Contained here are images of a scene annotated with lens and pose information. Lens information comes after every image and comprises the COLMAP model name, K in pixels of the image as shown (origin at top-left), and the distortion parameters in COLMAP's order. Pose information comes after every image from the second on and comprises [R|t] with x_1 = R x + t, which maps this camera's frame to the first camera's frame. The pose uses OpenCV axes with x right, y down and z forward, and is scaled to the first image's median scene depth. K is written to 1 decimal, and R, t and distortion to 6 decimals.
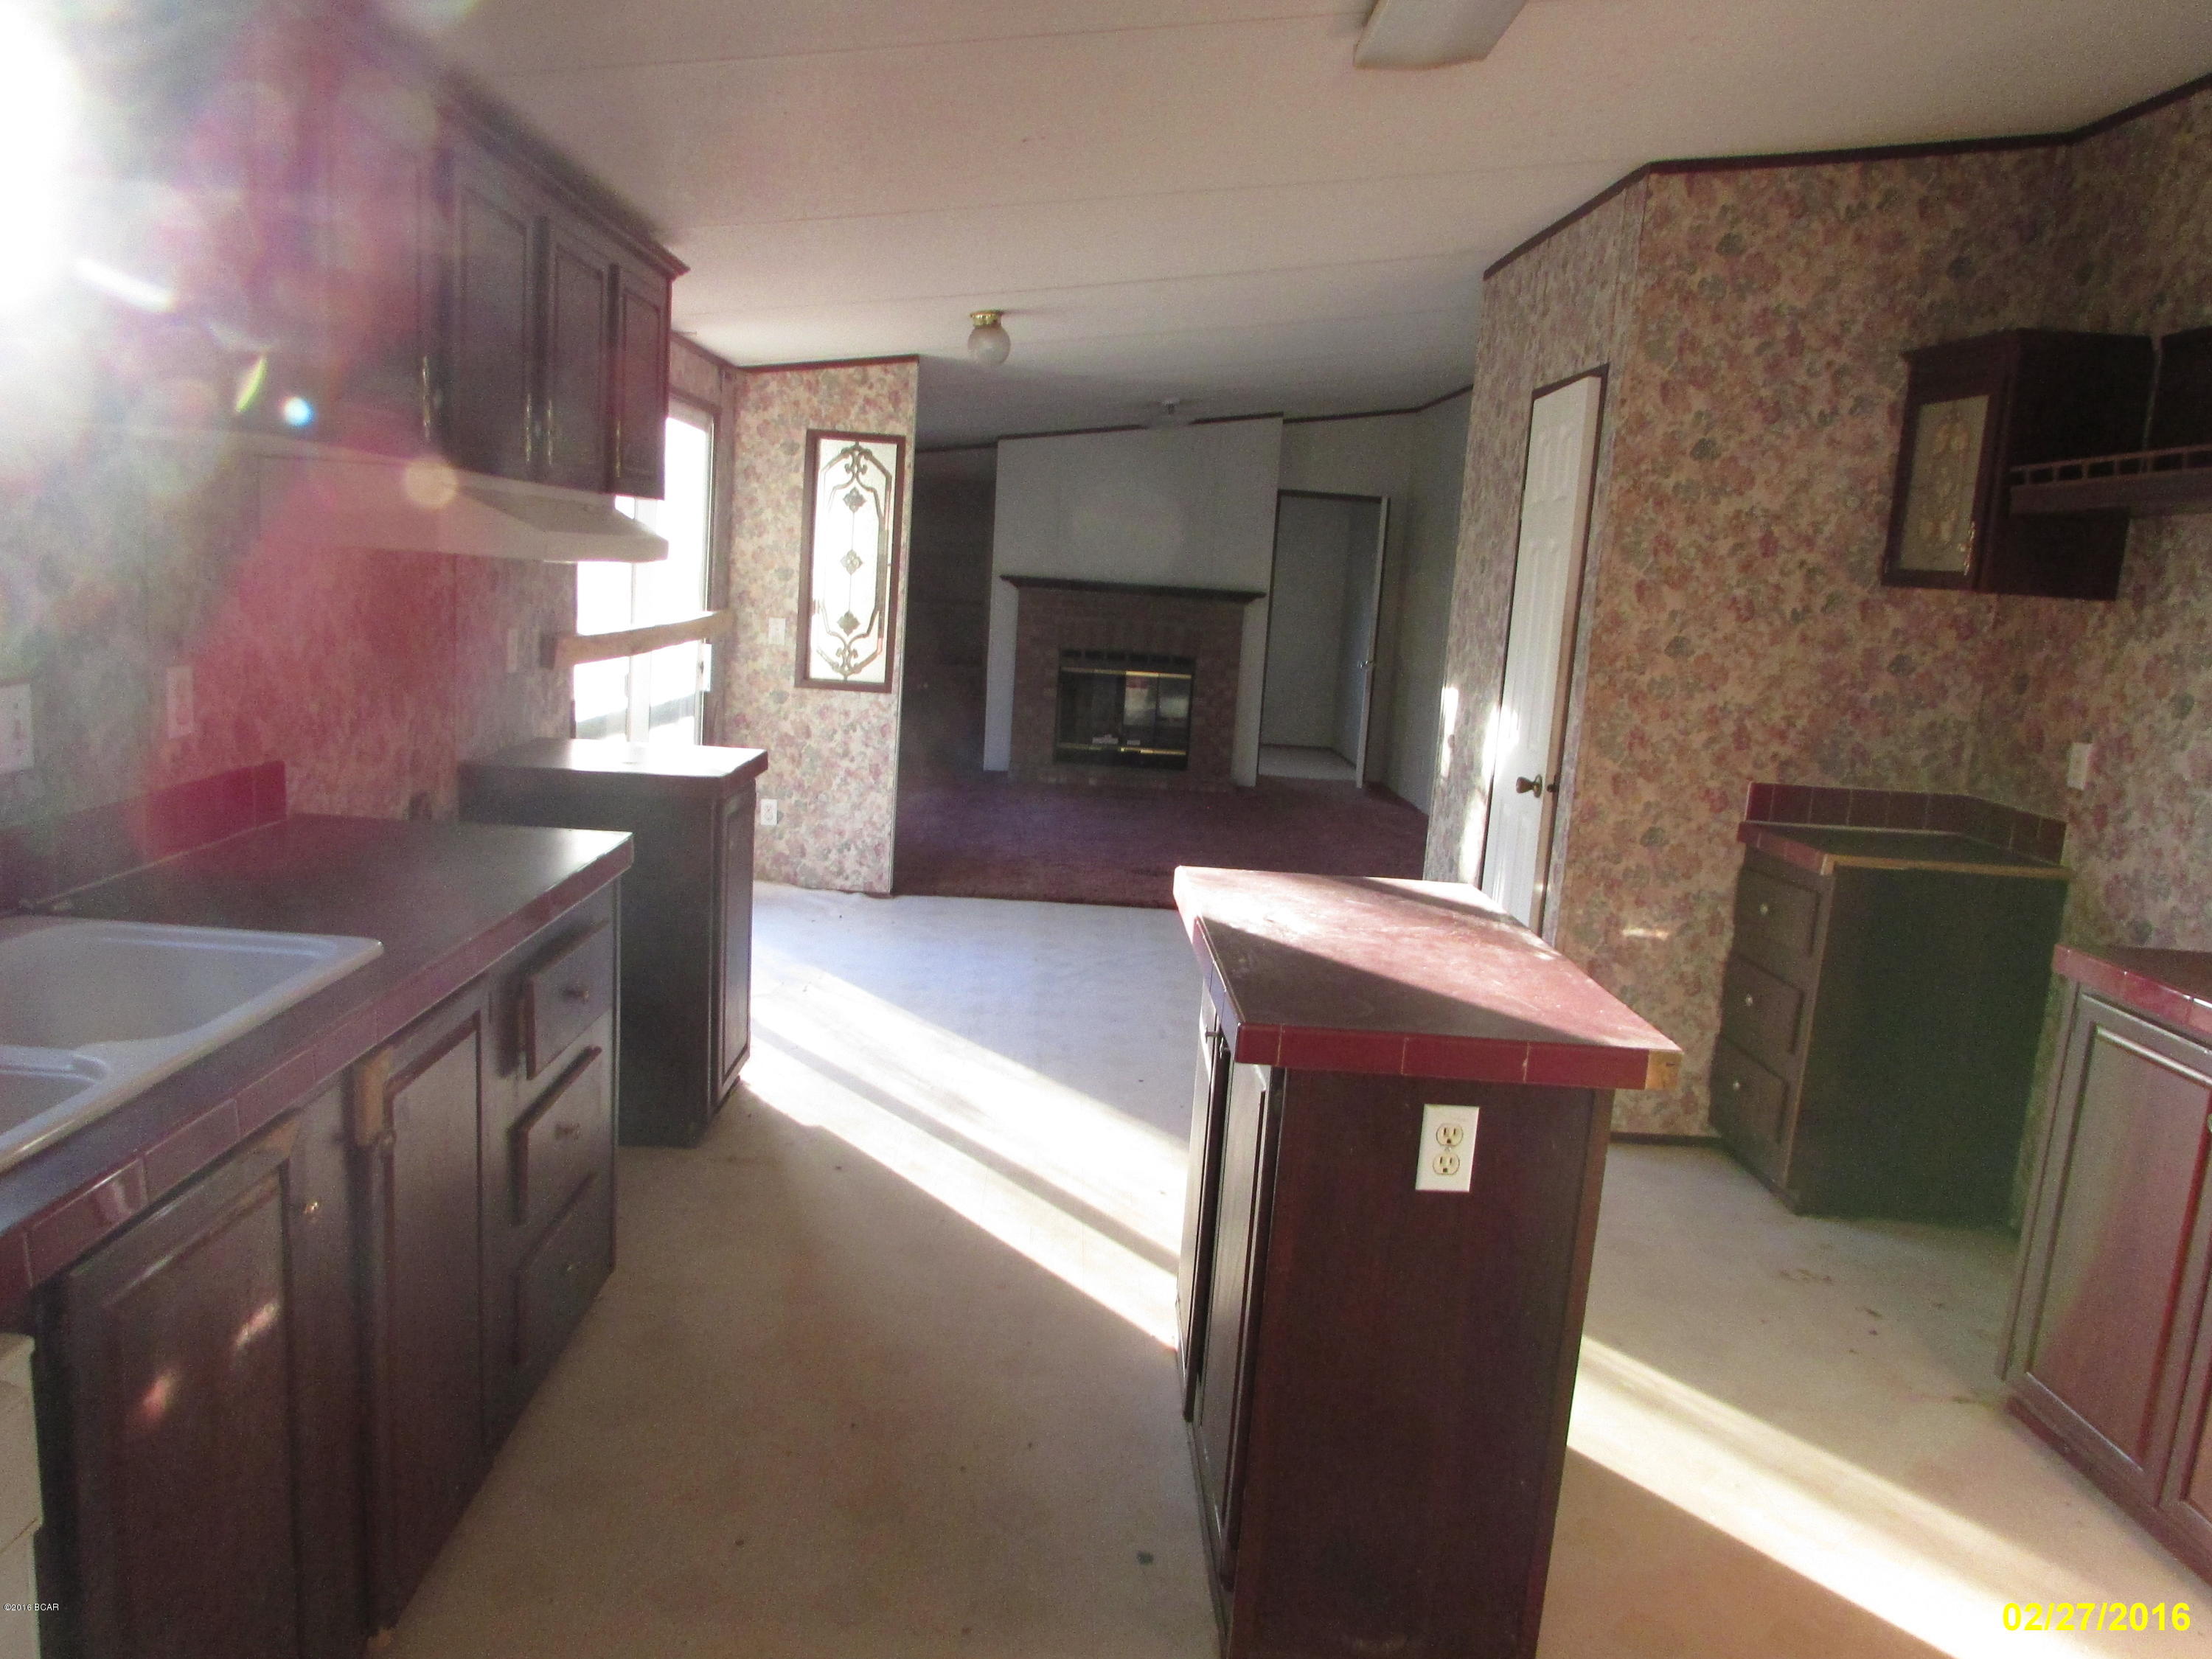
lens RADIAL K [[1552.8, 0, 1098.6], [0, 1552.8, 831.9], [0, 0, 1]] dist [-0.038887, 0.015582]
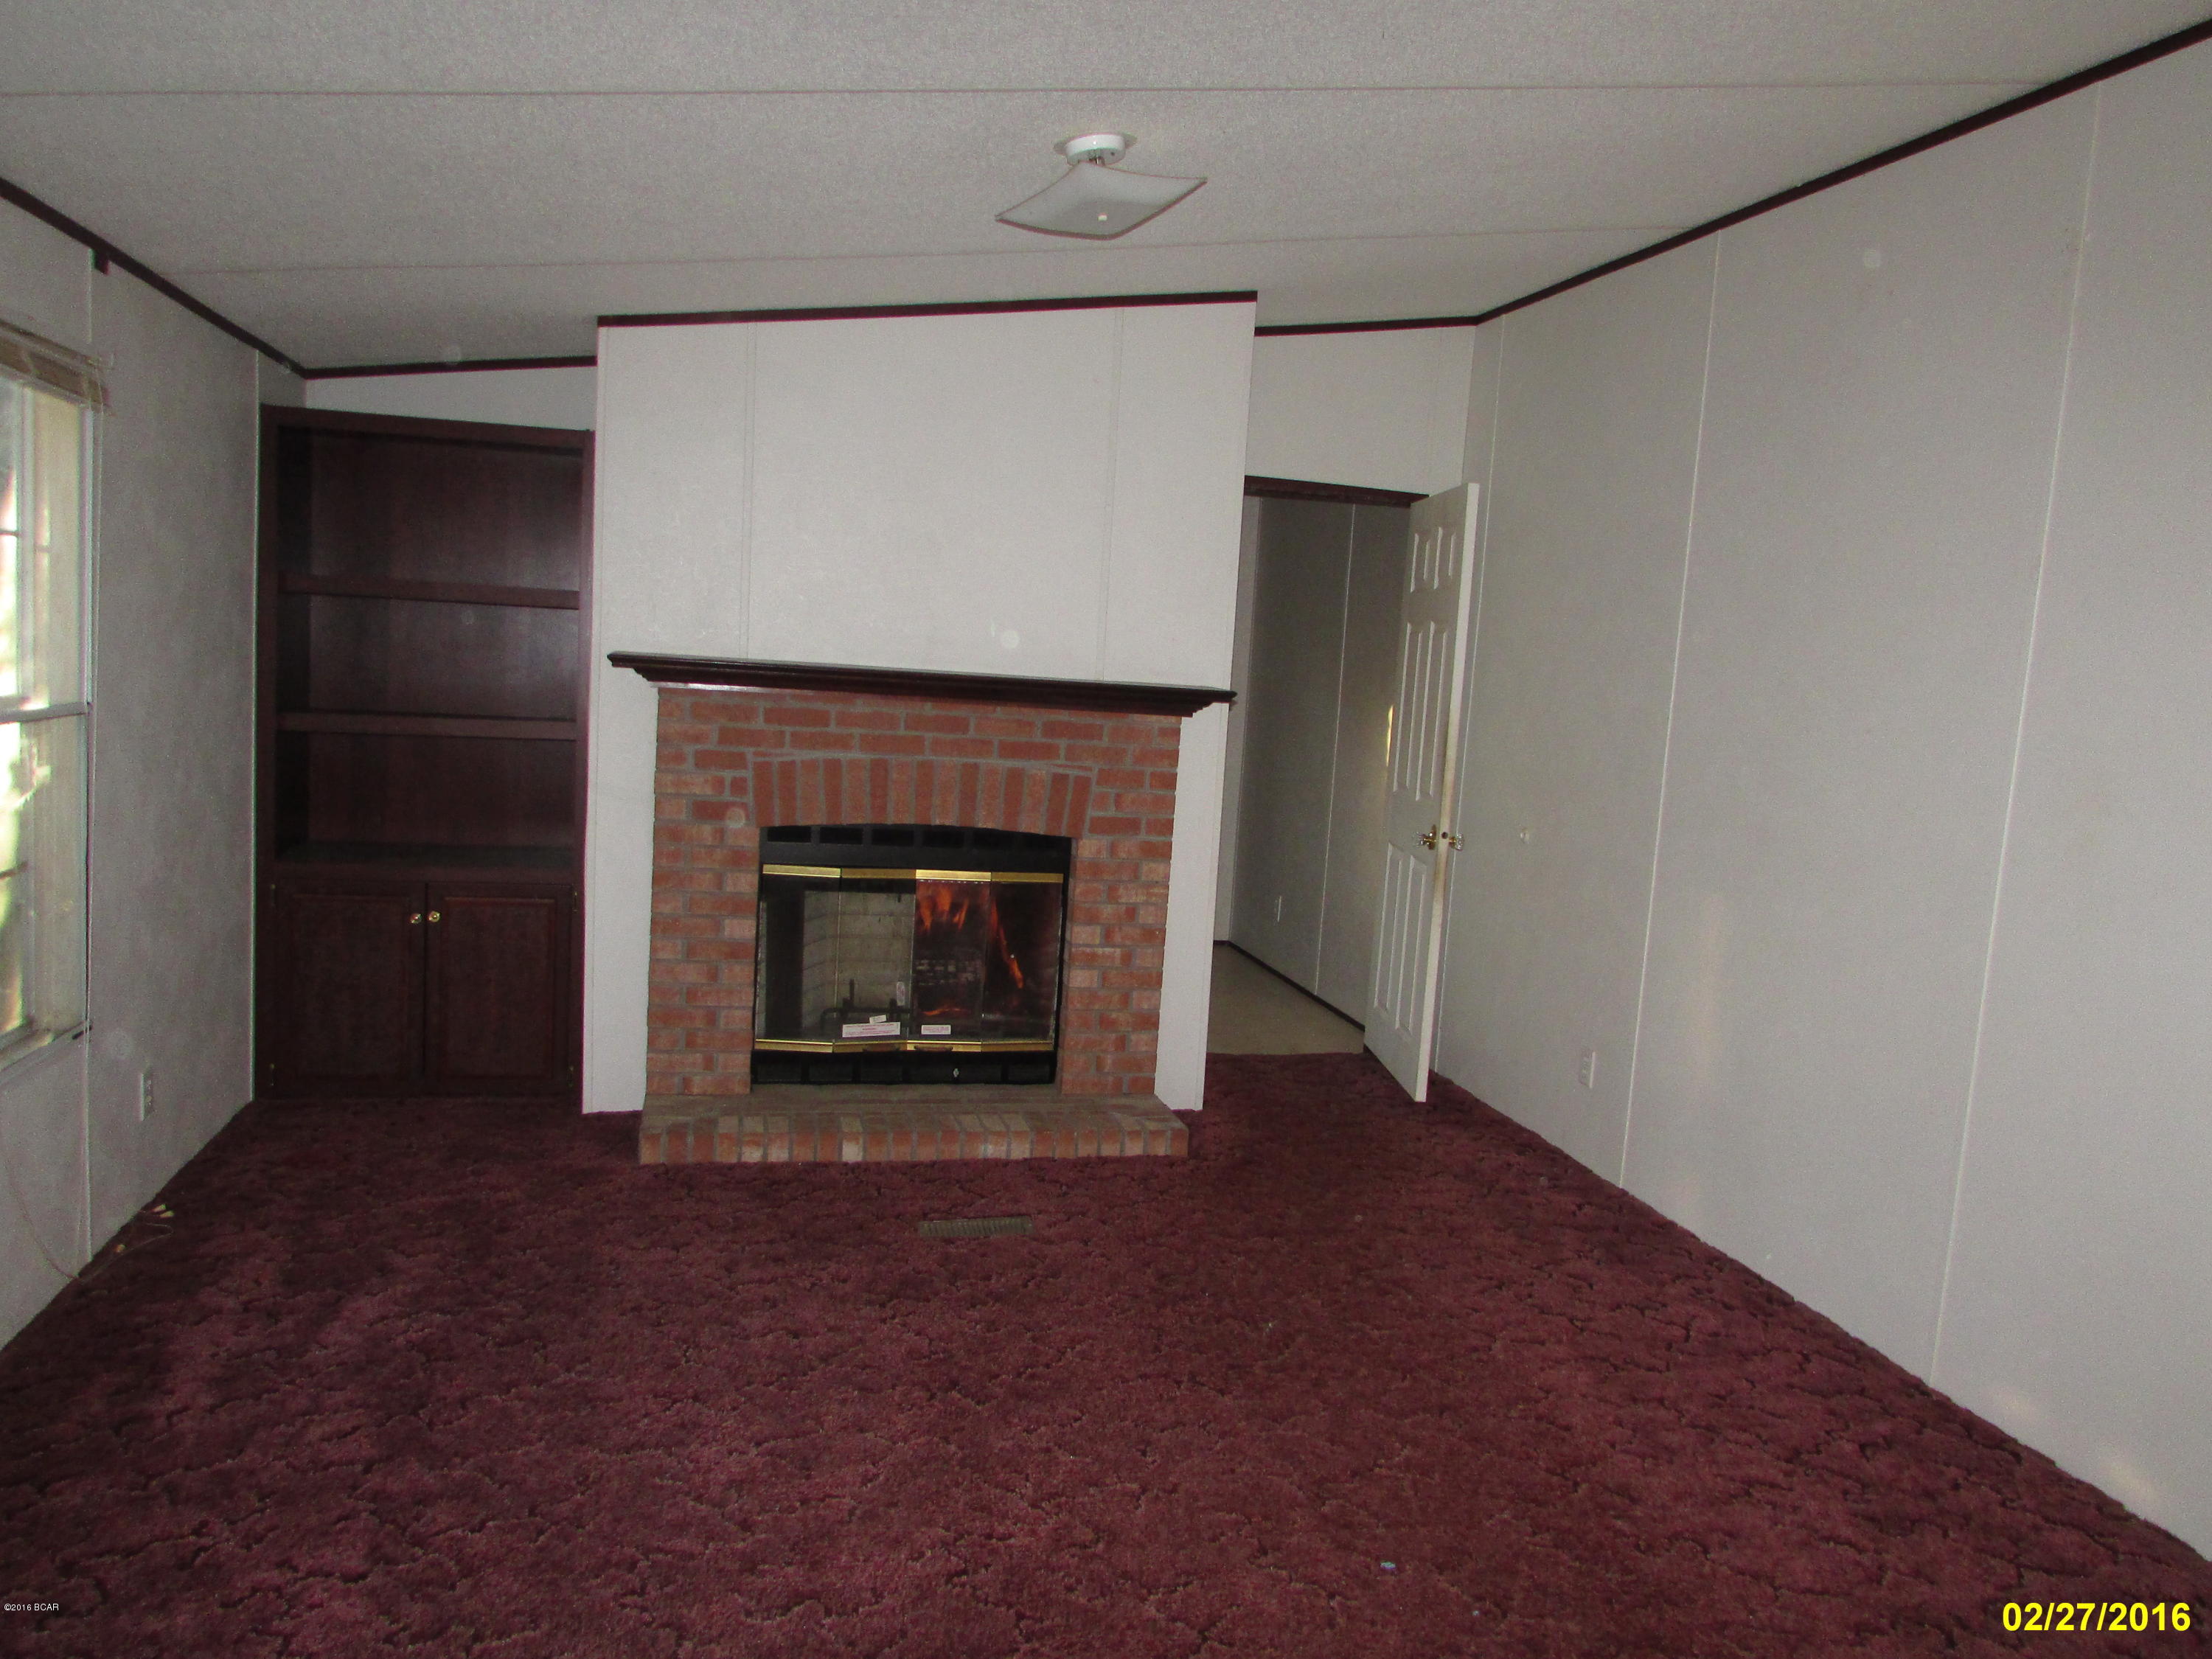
lens RADIAL K [[1552.8, 0, 1116.1], [0, 1552.8, 833.5], [0, 0, 1]] dist [-0.038887, 0.015582]
pose [[0.970323, -0.028222, 0.240160, -0.032599], [0.040304, 0.998149, -0.045544, -0.092262], [-0.238430, 0.053872, 0.969664, 0.564507]]
